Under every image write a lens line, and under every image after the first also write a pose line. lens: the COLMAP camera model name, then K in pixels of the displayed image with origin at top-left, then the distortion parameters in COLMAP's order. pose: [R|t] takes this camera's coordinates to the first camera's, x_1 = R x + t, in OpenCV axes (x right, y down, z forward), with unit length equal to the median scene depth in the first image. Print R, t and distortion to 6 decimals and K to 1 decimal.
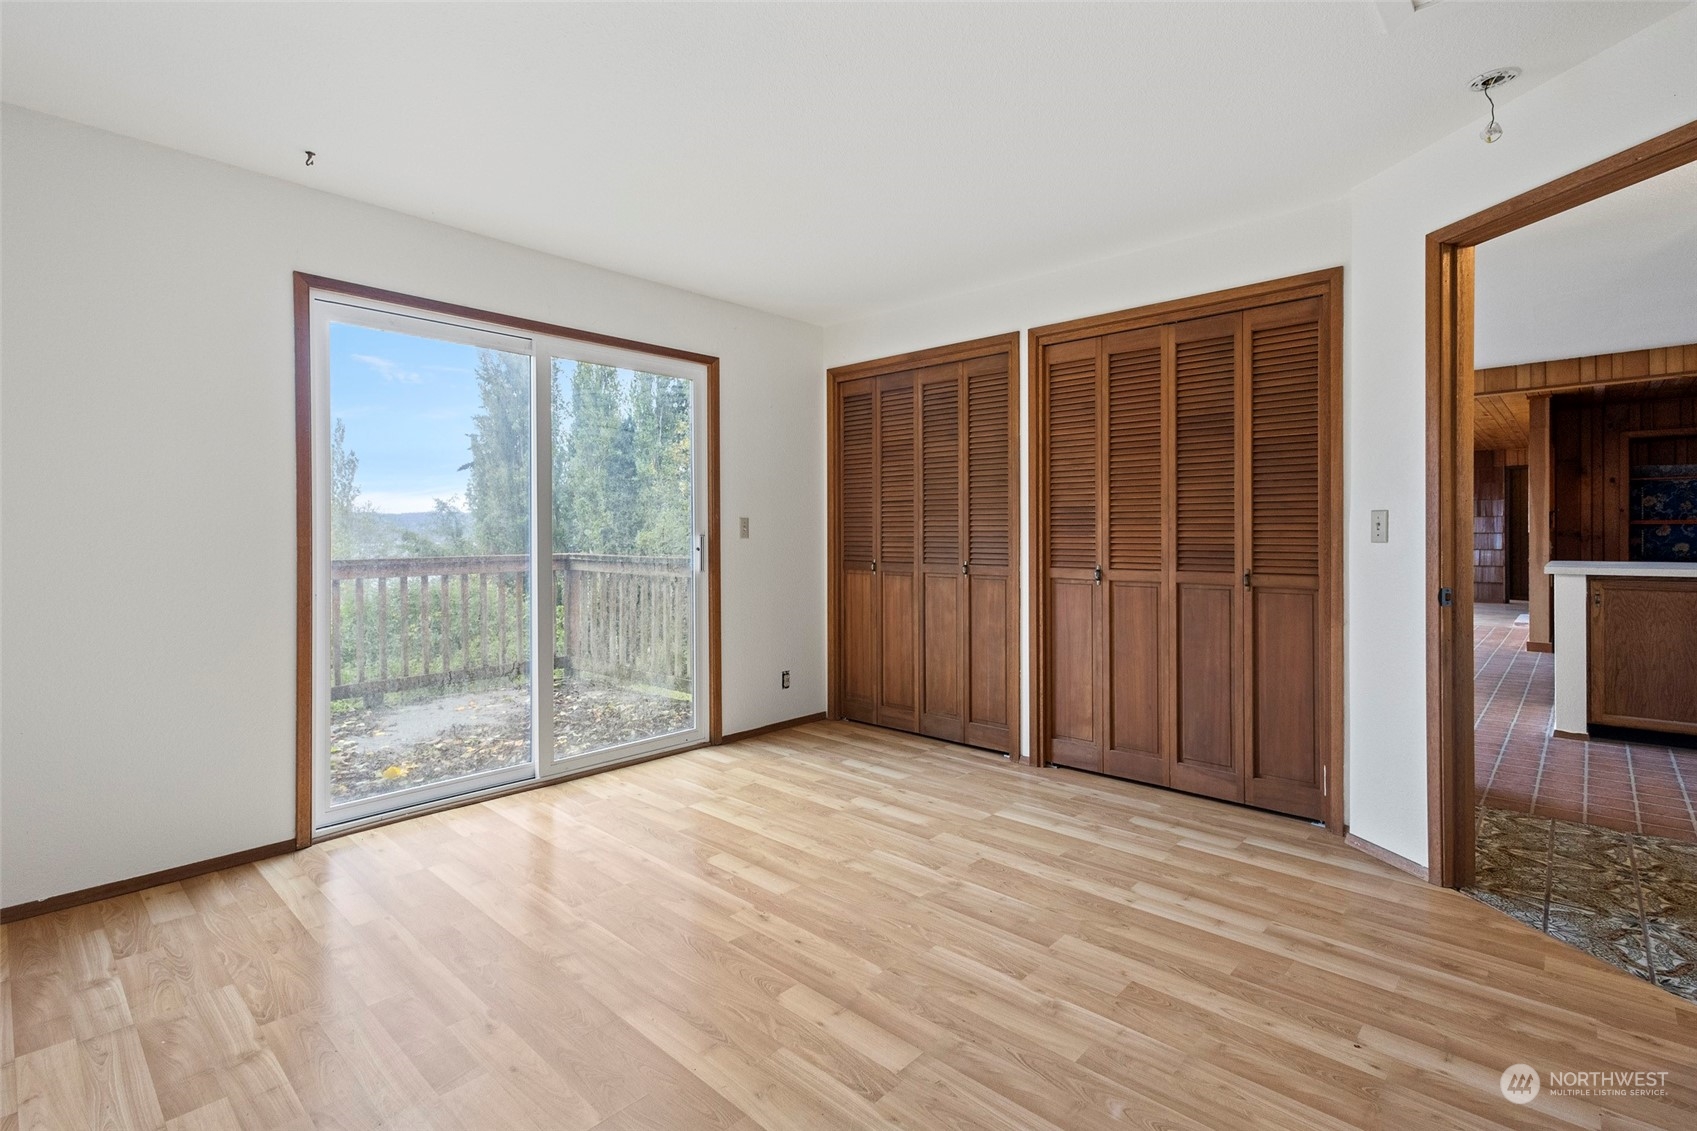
lens RADIAL K [[791.1, 0, 858.1], [0, 791.1, 538.6], [0, 0, 1]] dist [0.010272, -0.002457]
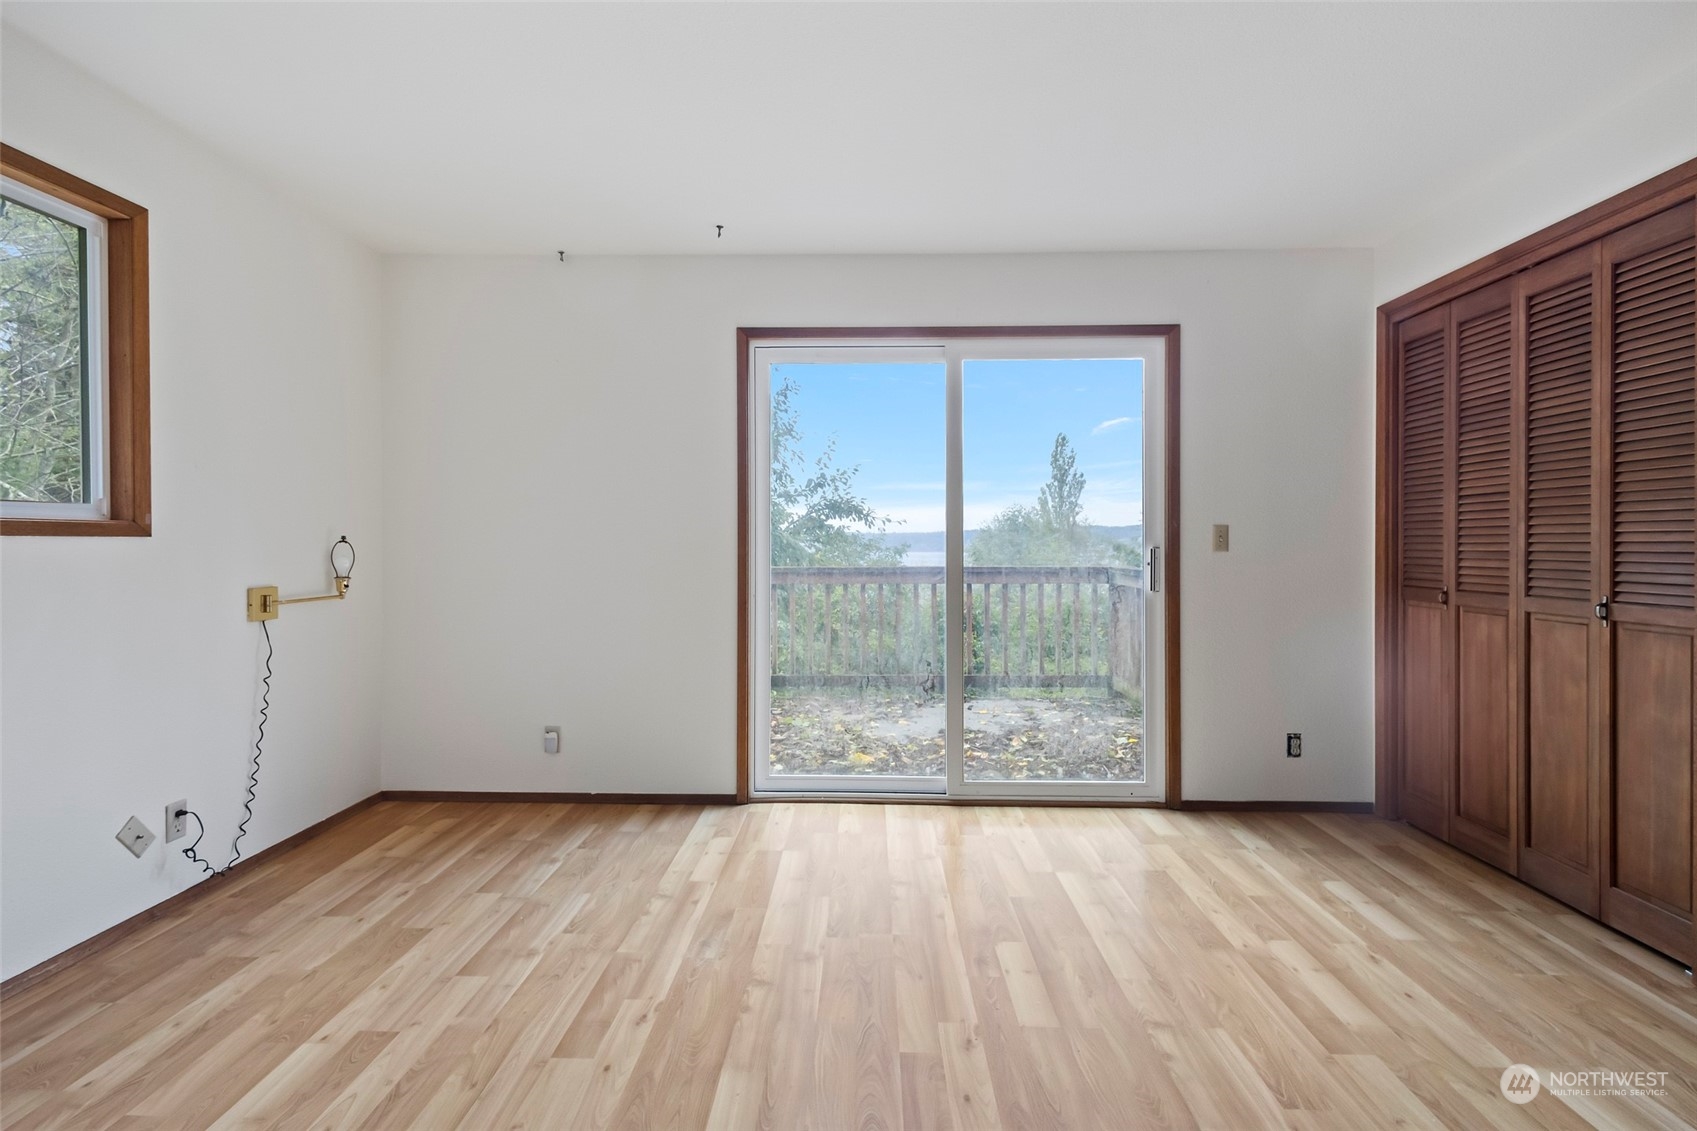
lens RADIAL K [[791.1, 0, 842.9], [0, 791.1, 552.1], [0, 0, 1]] dist [0.010272, -0.002457]
pose [[0.650667, 0.010111, -0.759296, 0.221643], [-0.008030, 0.999947, 0.006434, -0.002108], [0.759321, 0.001911, 0.650714, 0.235547]]
